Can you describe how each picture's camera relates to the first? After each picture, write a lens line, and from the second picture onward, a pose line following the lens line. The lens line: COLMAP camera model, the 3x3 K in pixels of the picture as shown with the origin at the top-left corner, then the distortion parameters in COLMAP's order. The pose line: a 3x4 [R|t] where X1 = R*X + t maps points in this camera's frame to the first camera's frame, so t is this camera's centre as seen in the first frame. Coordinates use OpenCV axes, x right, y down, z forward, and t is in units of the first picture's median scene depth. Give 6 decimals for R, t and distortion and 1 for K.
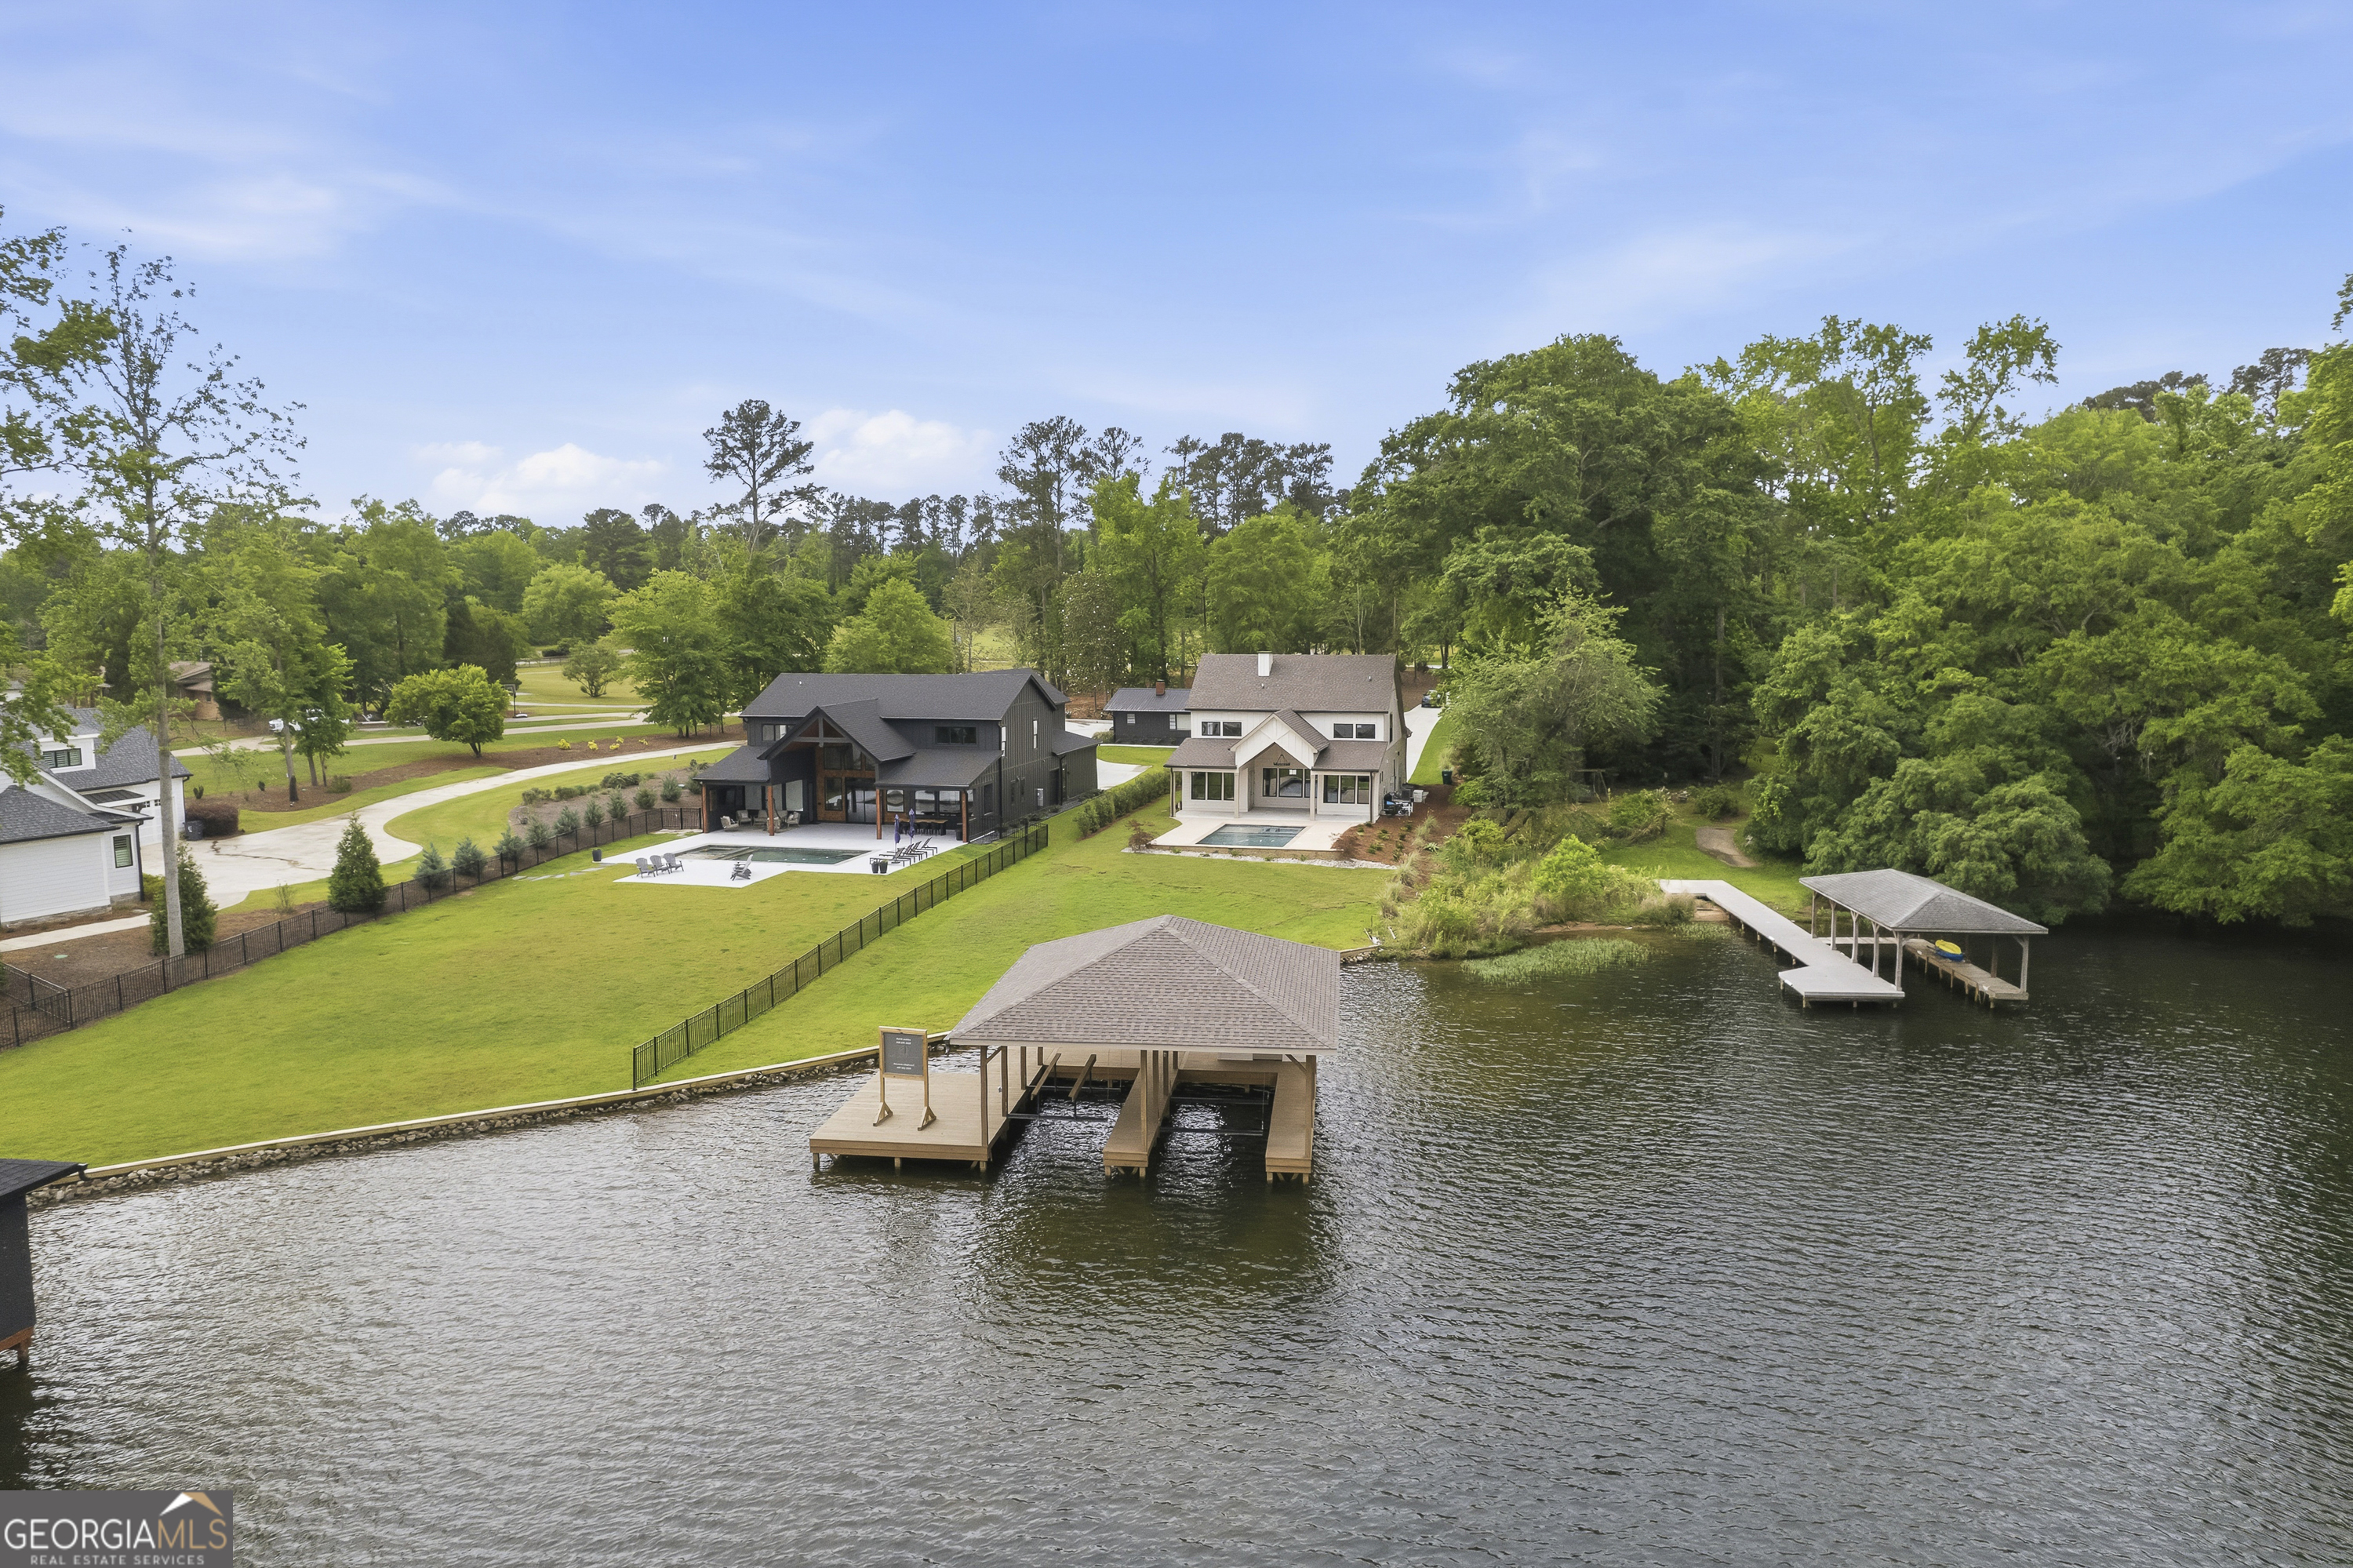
lens RADIAL K [[1523.0, 0, 1176.5], [0, 1523.0, 784.0], [0, 0, 1]] dist [-0.079529, 0.065667]
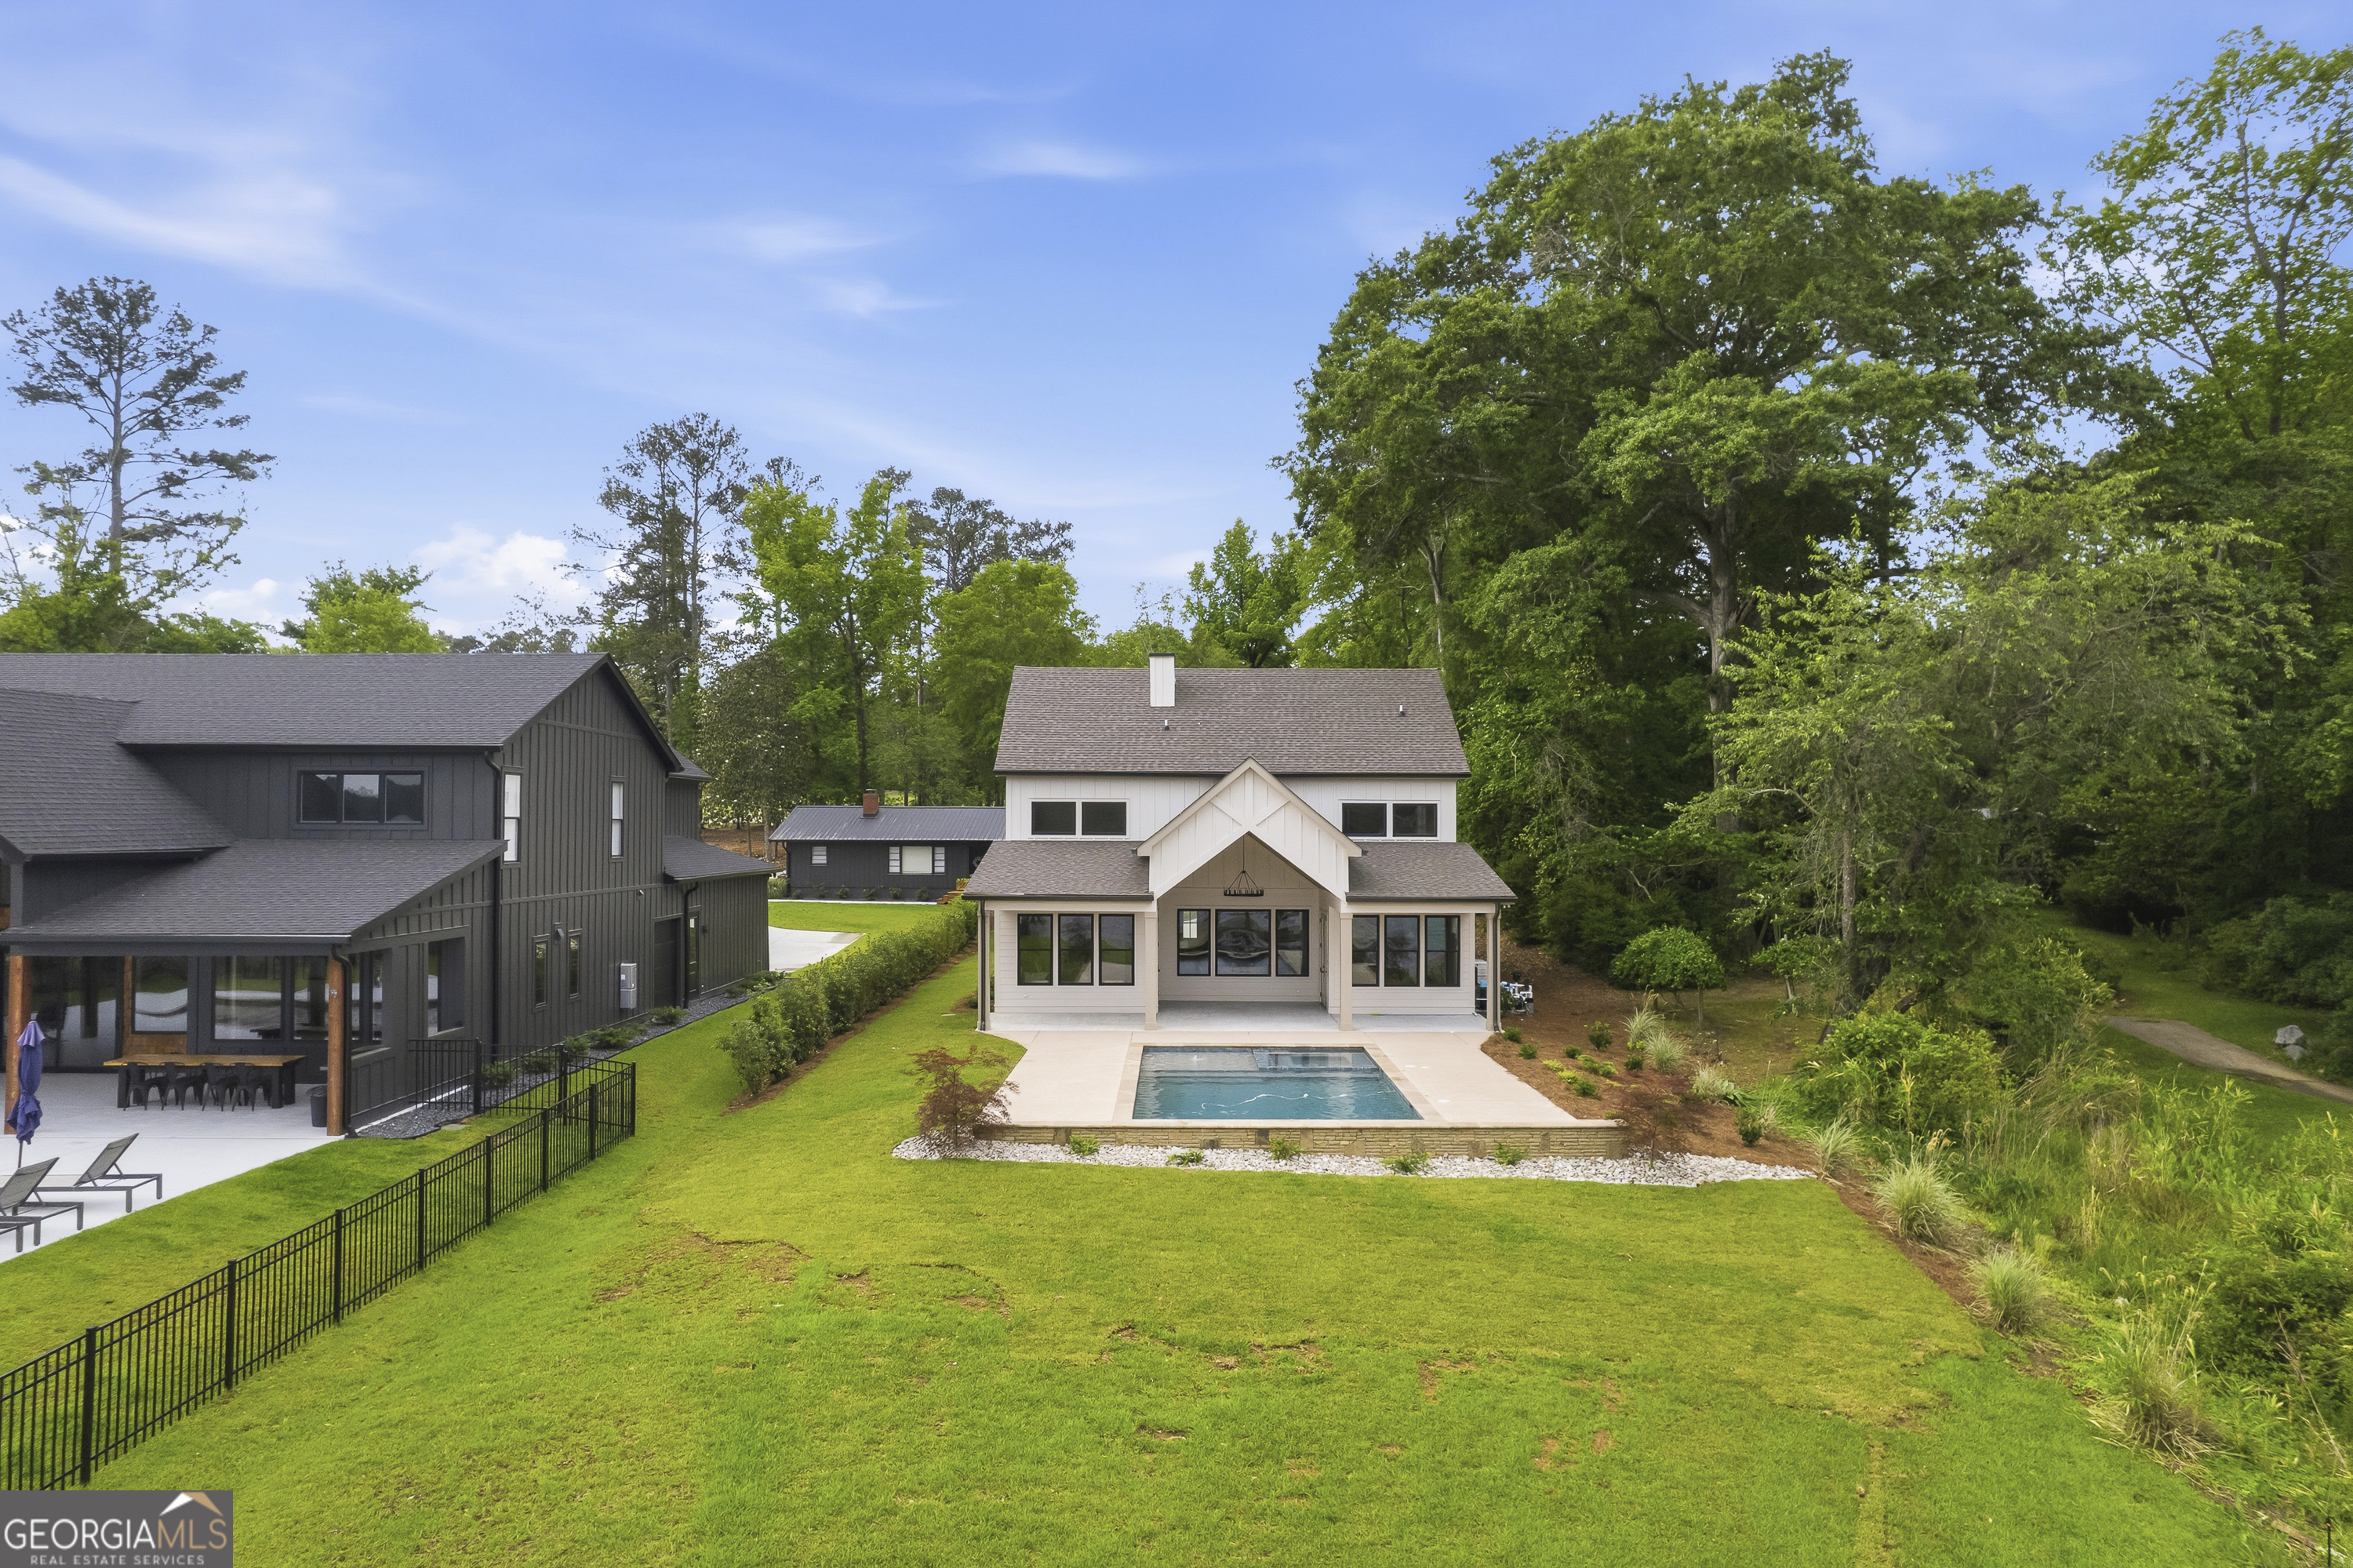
lens RADIAL K [[1523.0, 0, 1176.5], [0, 1523.0, 784.0], [0, 0, 1]] dist [-0.079529, 0.065667]
pose [[0.972991, 0.011374, 0.230563, -0.043026], [0.020153, 0.990787, -0.133924, 0.011923], [-0.229962, 0.134954, 0.963797, 0.595140]]
